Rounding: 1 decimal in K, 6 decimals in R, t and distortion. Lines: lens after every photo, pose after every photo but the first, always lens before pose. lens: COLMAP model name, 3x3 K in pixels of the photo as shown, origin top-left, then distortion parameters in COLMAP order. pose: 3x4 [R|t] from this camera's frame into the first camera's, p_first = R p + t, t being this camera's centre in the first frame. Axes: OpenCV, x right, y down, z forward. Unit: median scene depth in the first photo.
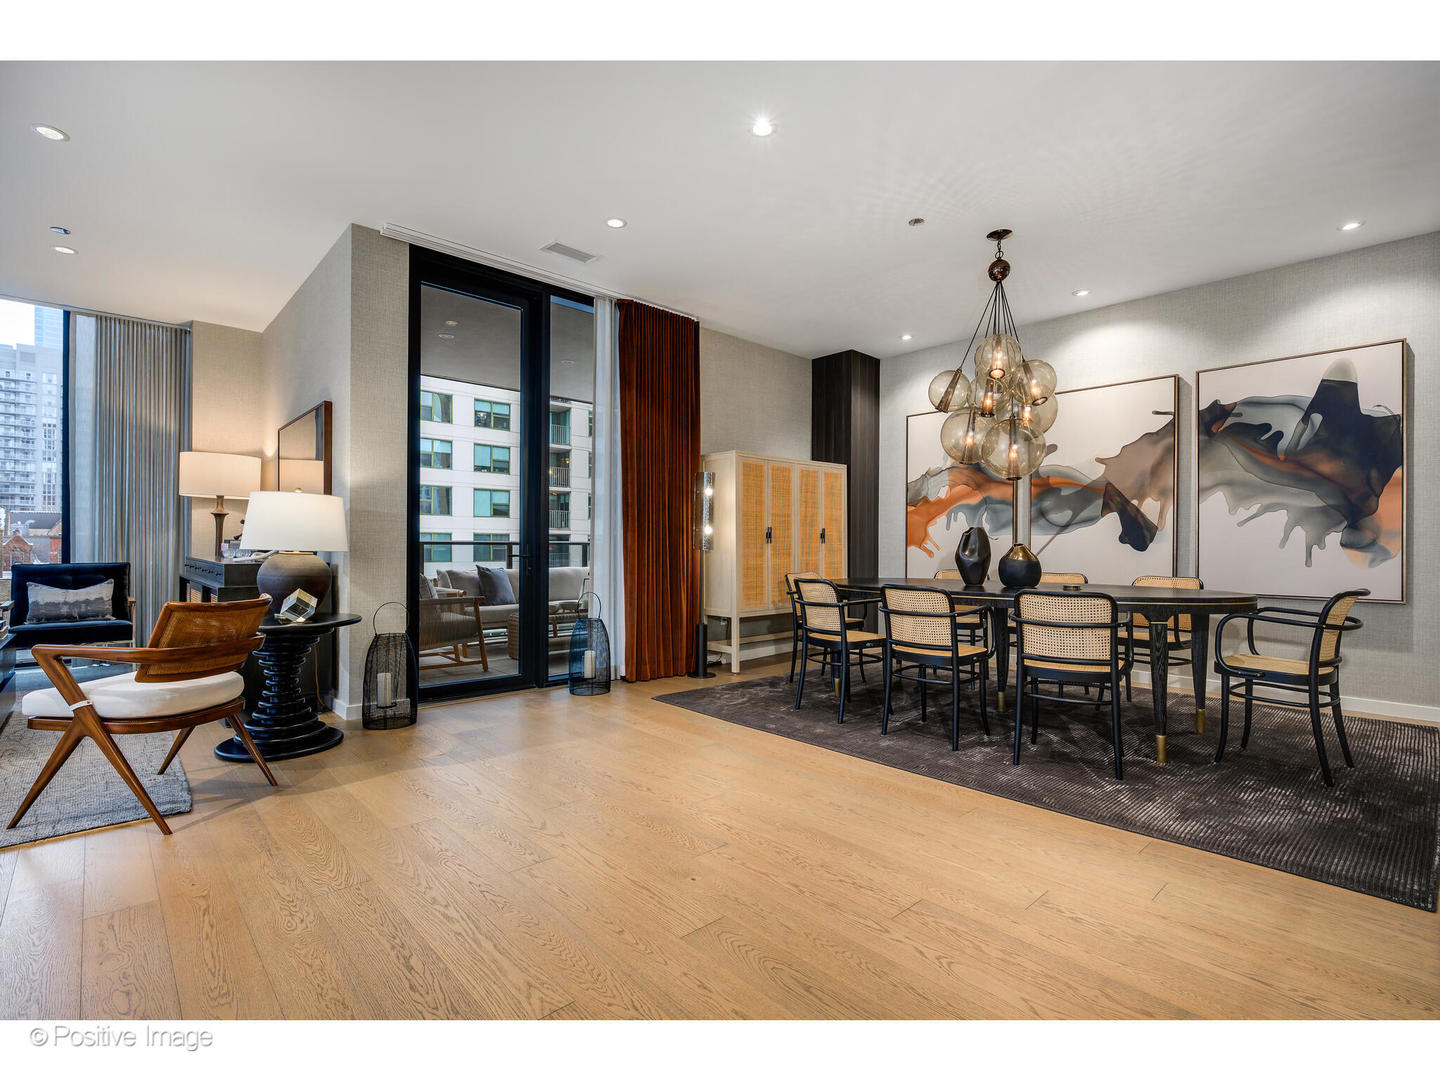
lens RADIAL K [[683.0, 0, 716.3], [0, 683.0, 549.5], [0, 0, 1]] dist [-0.001010, 0.000623]
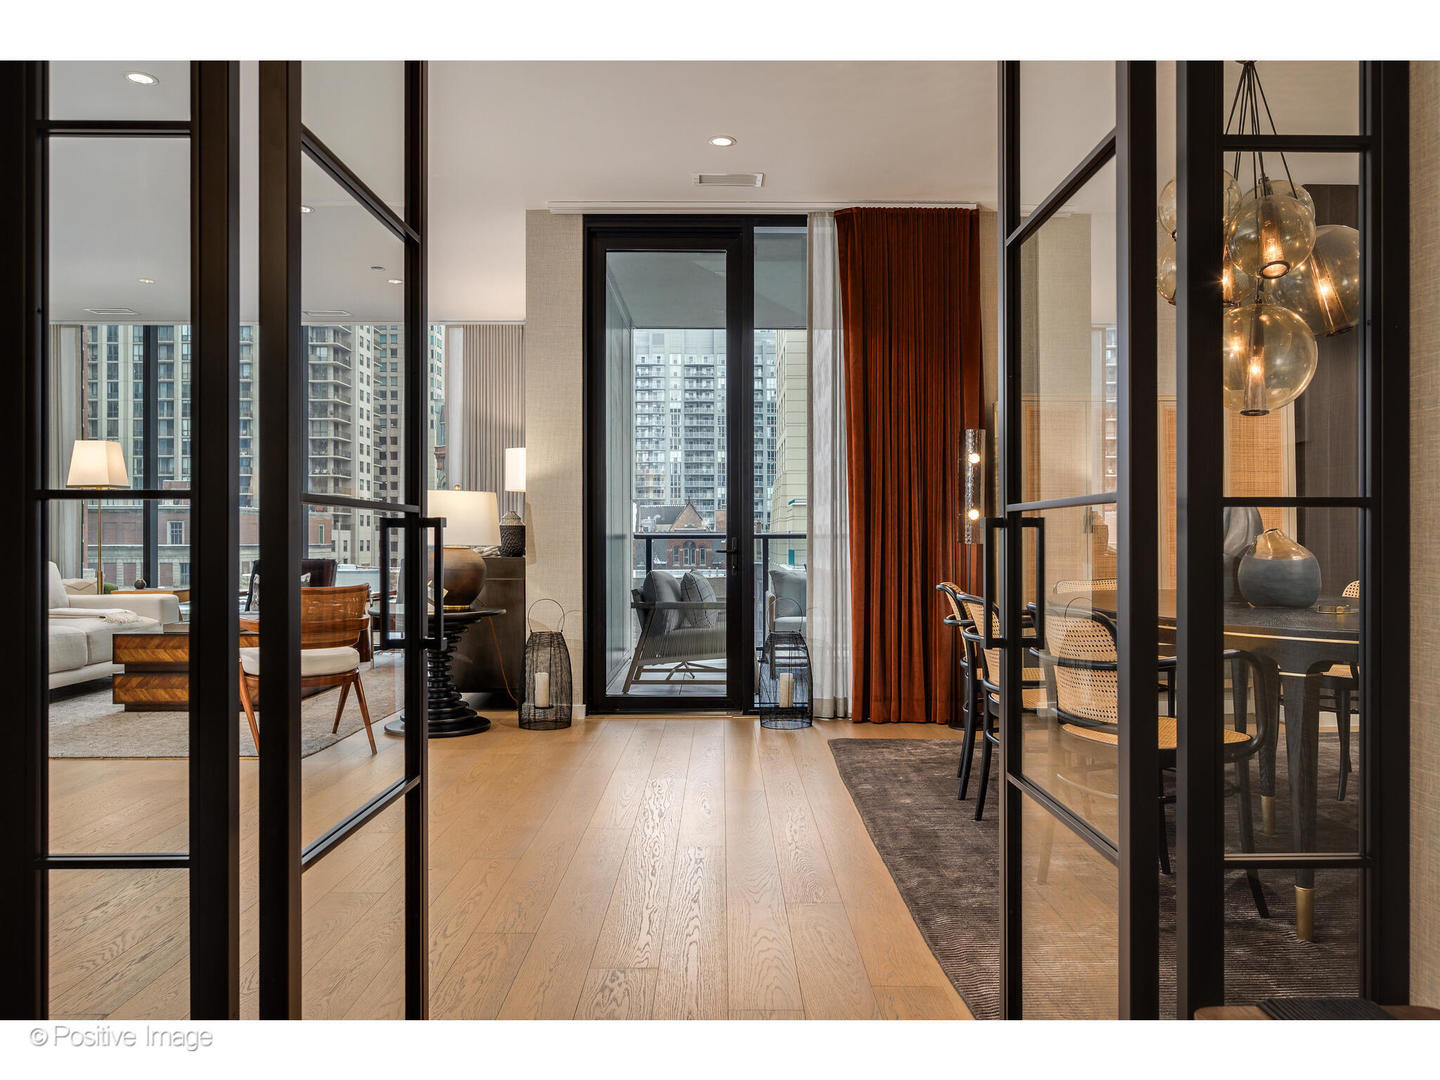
lens RADIAL K [[1052.1, 0, 713.2], [0, 1052.1, 544.6], [0, 0, 1]] dist [0.010953, -0.001547]
pose [[0.742667, -0.002377, -0.669656, 0.553276], [0.001118, 0.999997, -0.002310, 0.003368], [0.669660, 0.000967, 0.742668, 0.049213]]
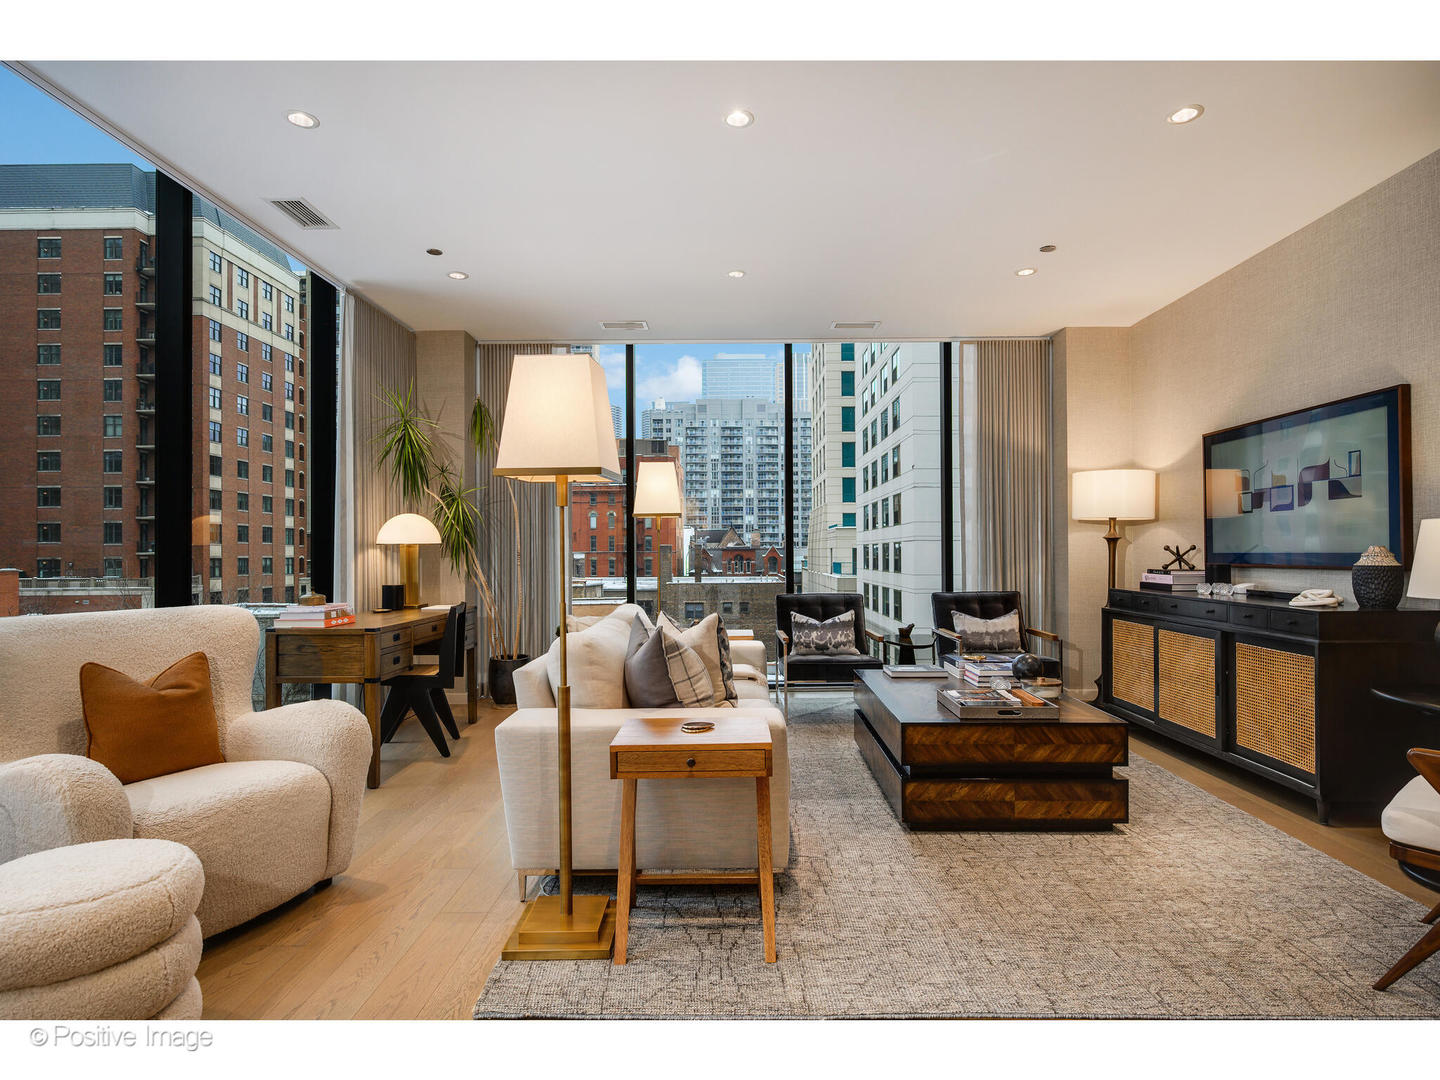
lens RADIAL K [[768.7, 0, 739.5], [0, 768.7, 546.1], [0, 0, 1]] dist [-0.004606, 0.001886]
pose [[0.733434, -0.014850, -0.679598, -0.477292], [0.003898, 0.999837, -0.017641, -0.030993], [0.679749, 0.010289, 0.733373, -0.060608]]
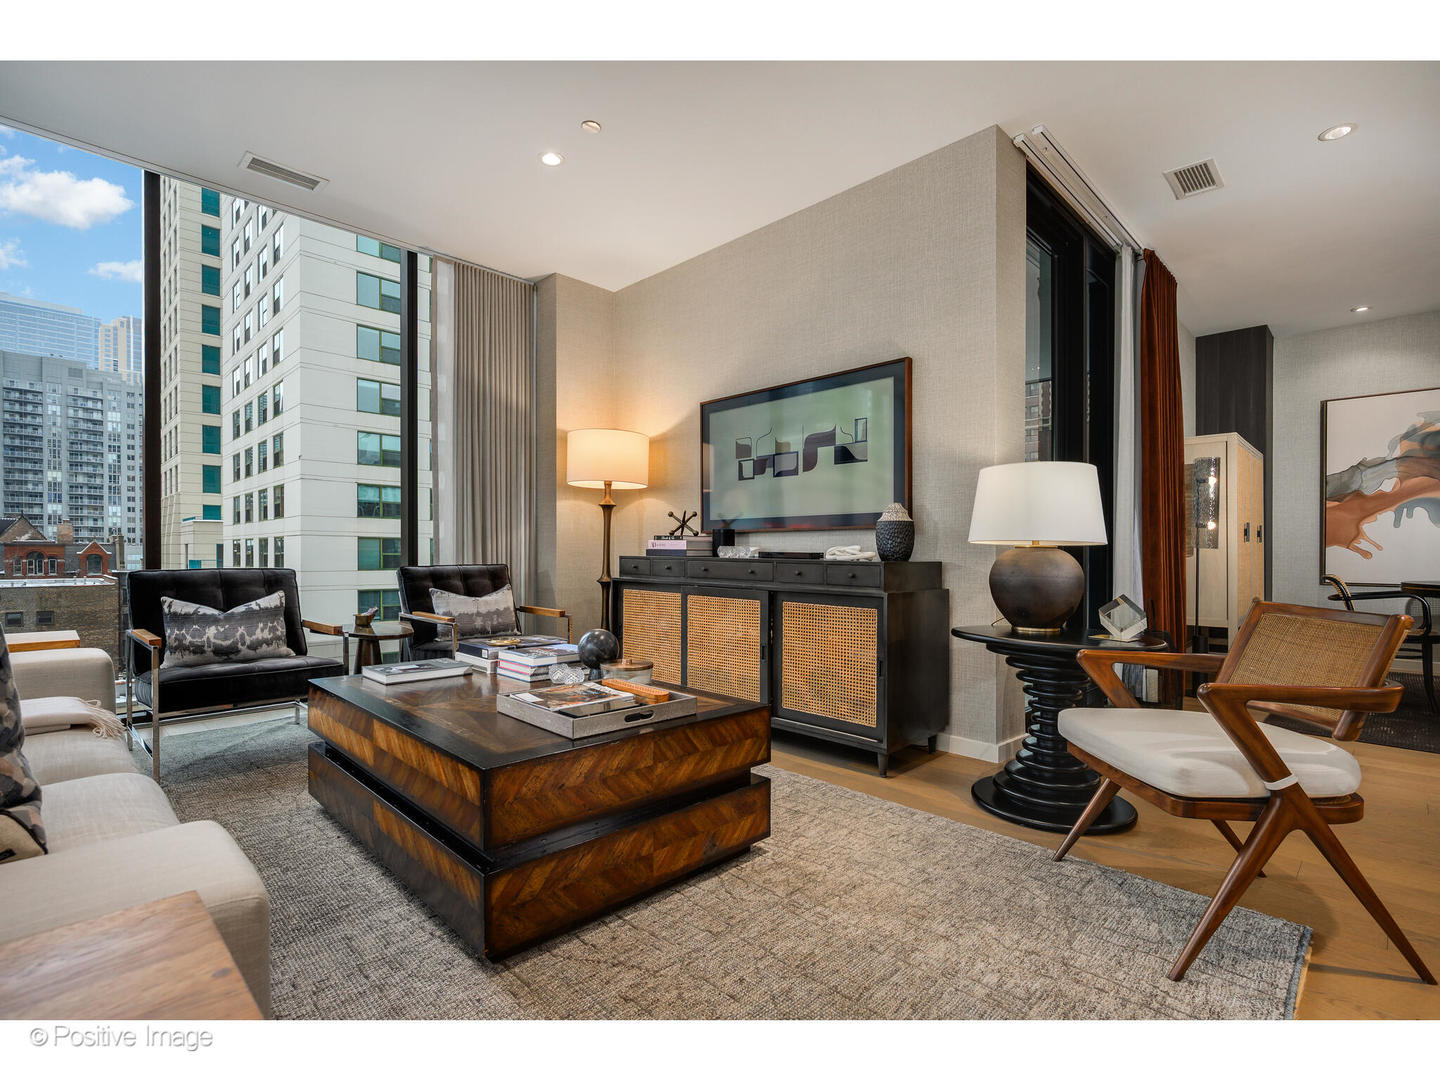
lens RADIAL K [[683.0, 0, 731.8], [0, 683.0, 556.5], [0, 0, 1]] dist [-0.001010, 0.000623]
pose [[0.998877, -0.000598, 0.047382, -0.721898], [0.000678, 0.999998, -0.001679, 0.012823], [-0.047381, 0.001710, 0.998875, 0.197949]]
